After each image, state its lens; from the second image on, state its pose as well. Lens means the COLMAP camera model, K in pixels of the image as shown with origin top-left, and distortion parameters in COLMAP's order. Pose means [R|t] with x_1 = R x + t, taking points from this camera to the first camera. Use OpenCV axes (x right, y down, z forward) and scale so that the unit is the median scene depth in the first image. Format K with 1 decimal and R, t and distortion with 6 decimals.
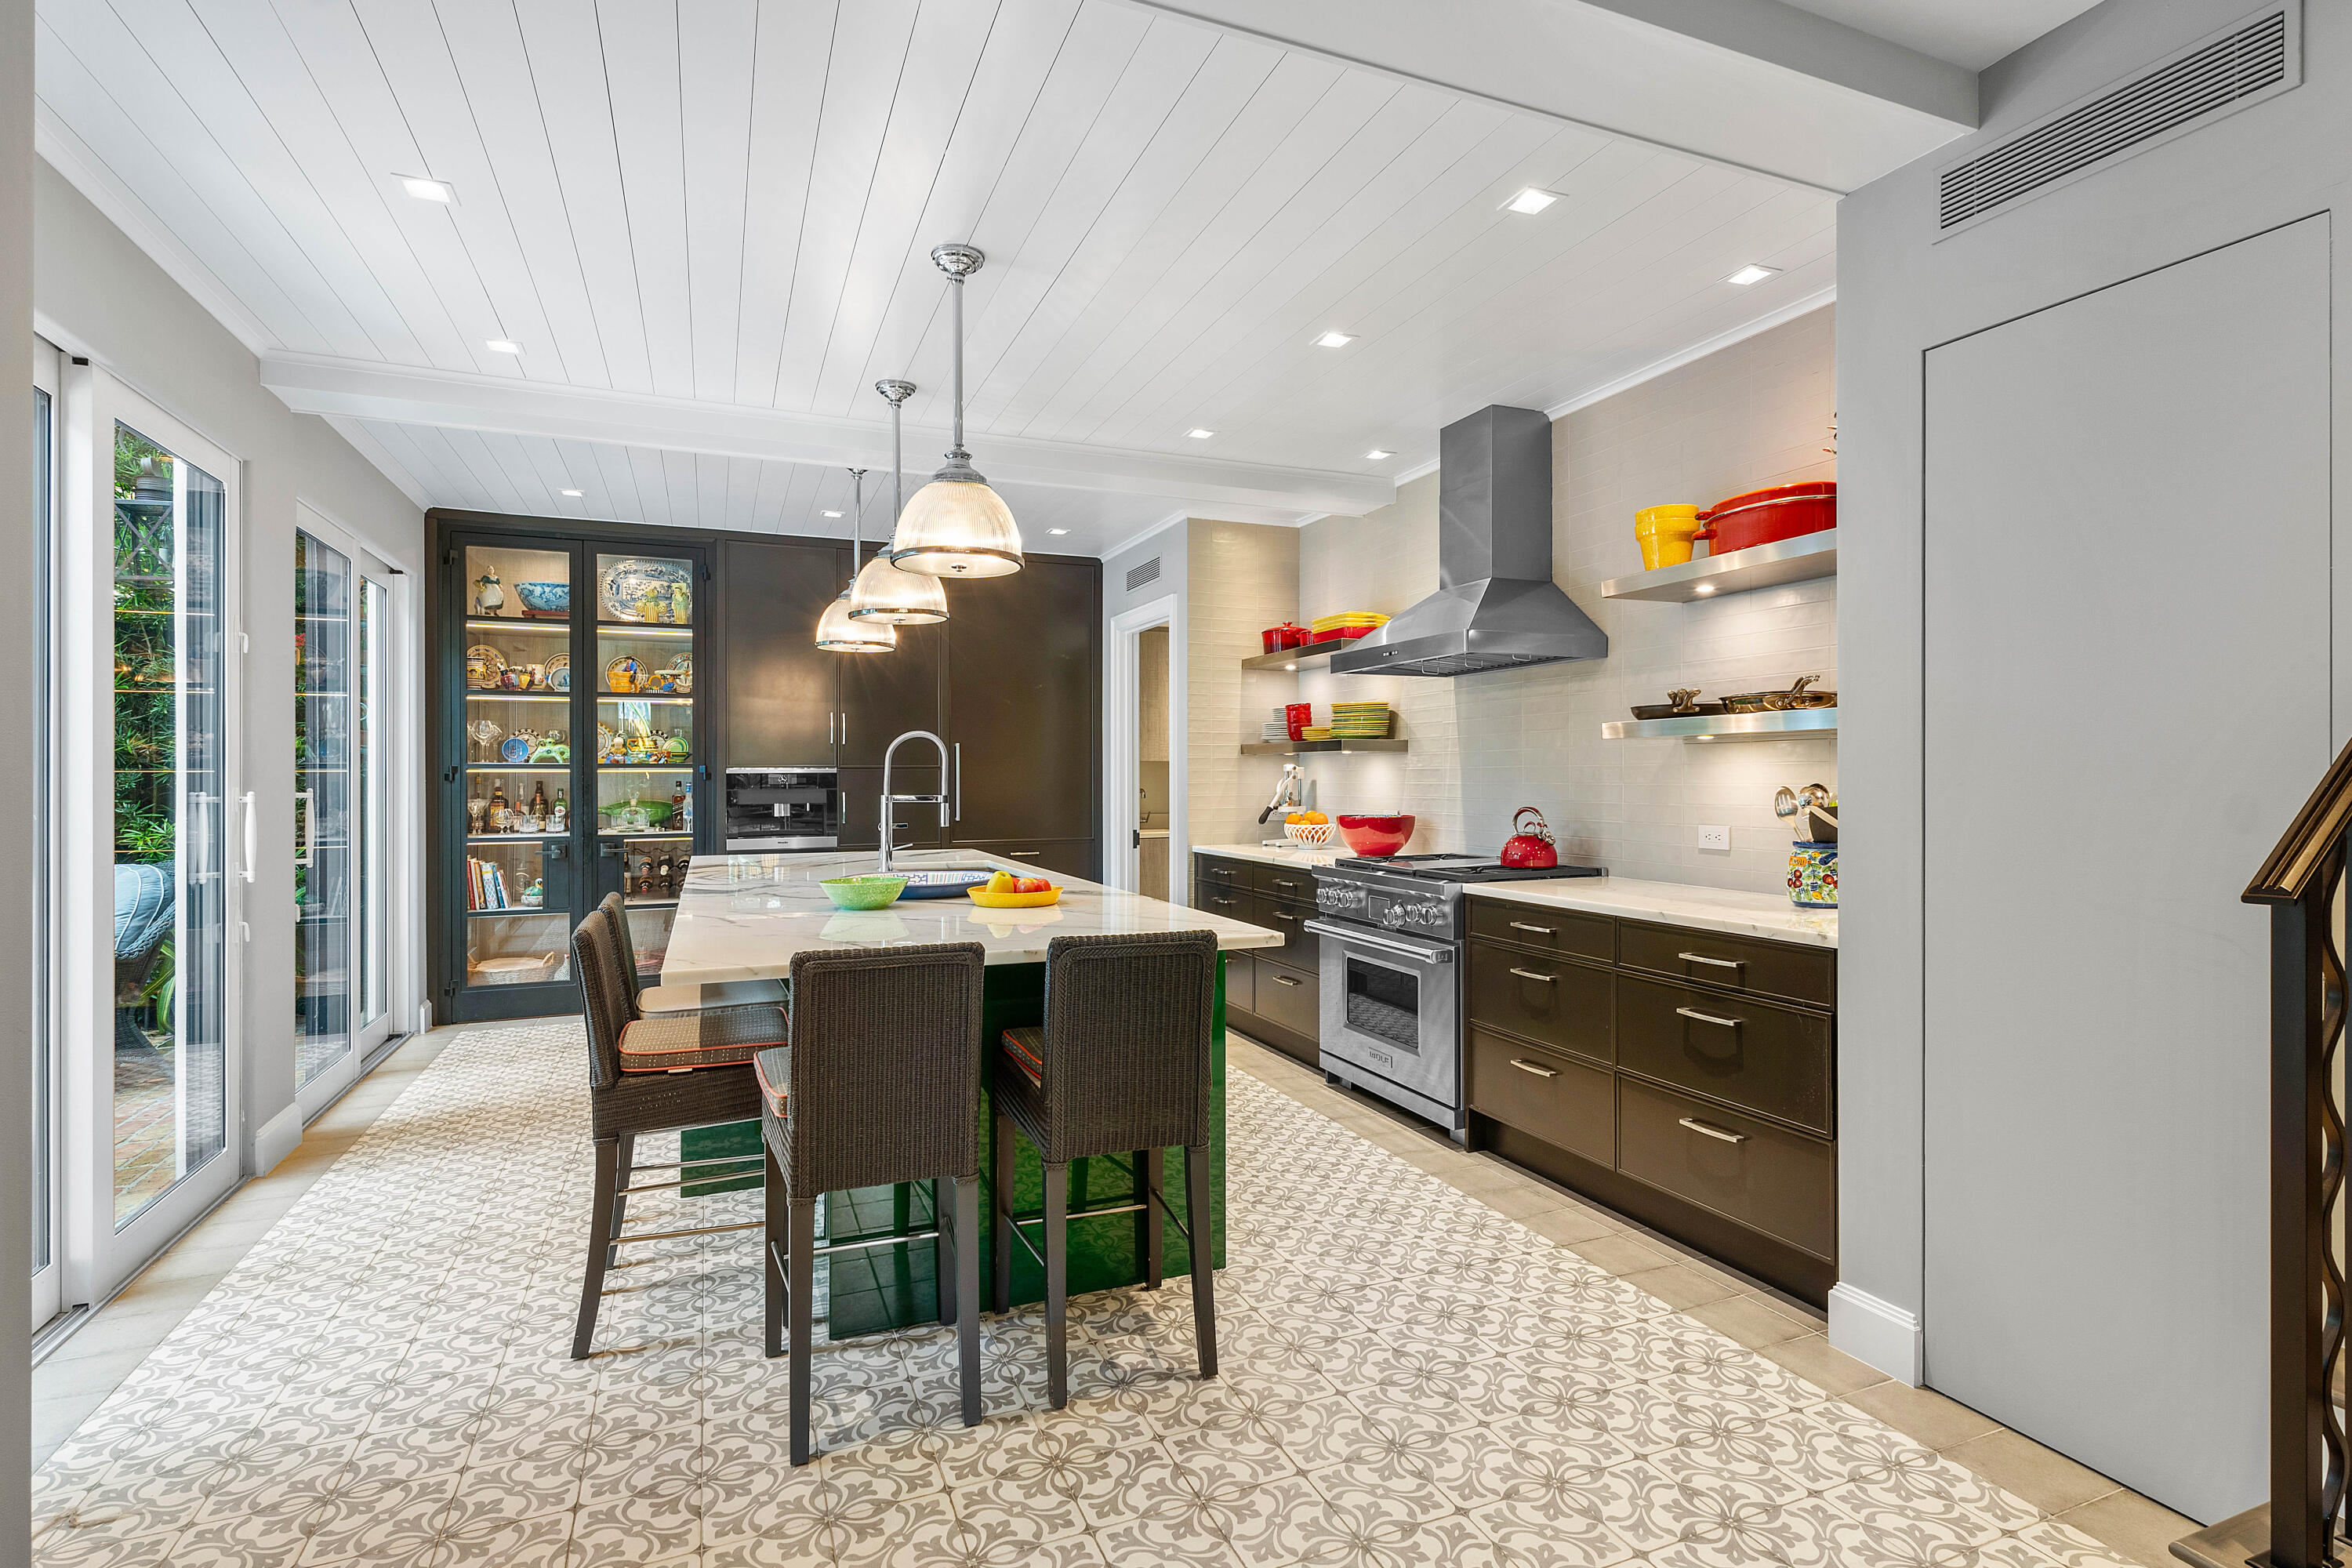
lens RADIAL K [[1141.4, 0, 1175.8], [0, 1141.4, 778.3], [0, 0, 1]] dist [0.000613, 0.000335]
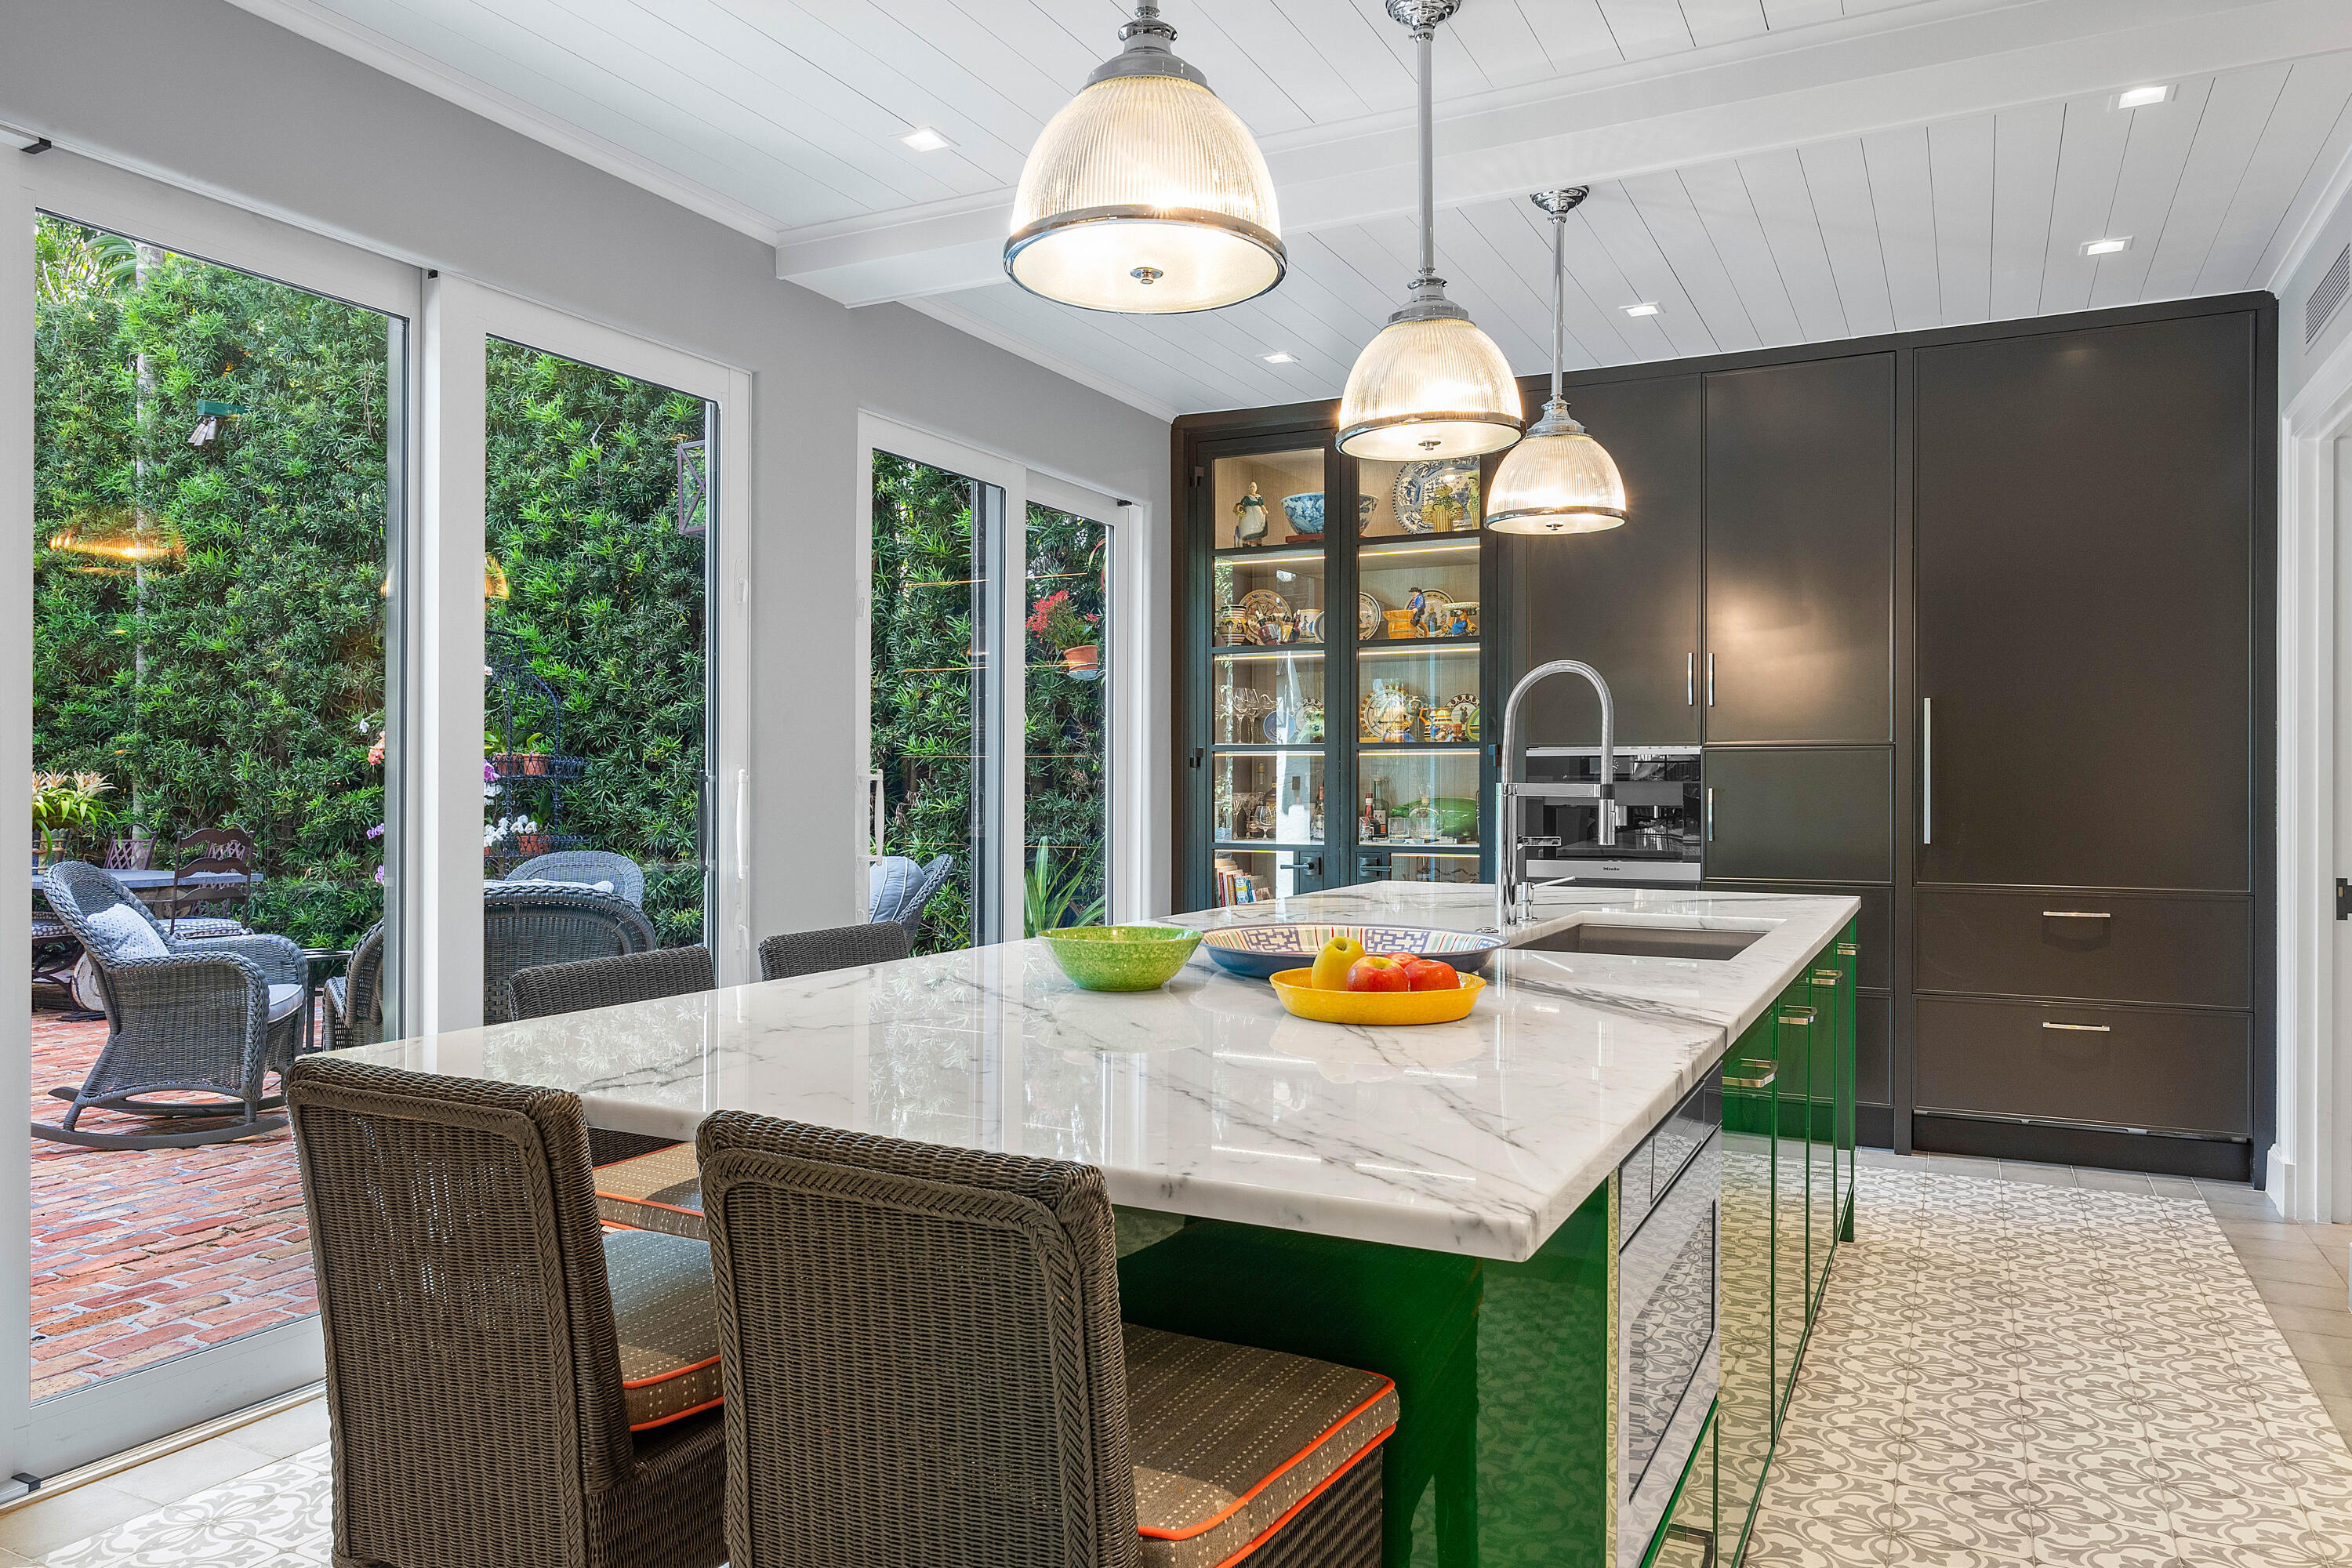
lens RADIAL K [[1556.1, 0, 1176.7], [0, 1556.1, 784.2], [0, 0, 1]] dist [-0.004133, -0.000500]
pose [[0.649172, 0.005649, -0.760620, 0.154925], [-0.005696, 0.999980, 0.002565, 0.010907], [0.760620, 0.002668, 0.649192, 0.310284]]
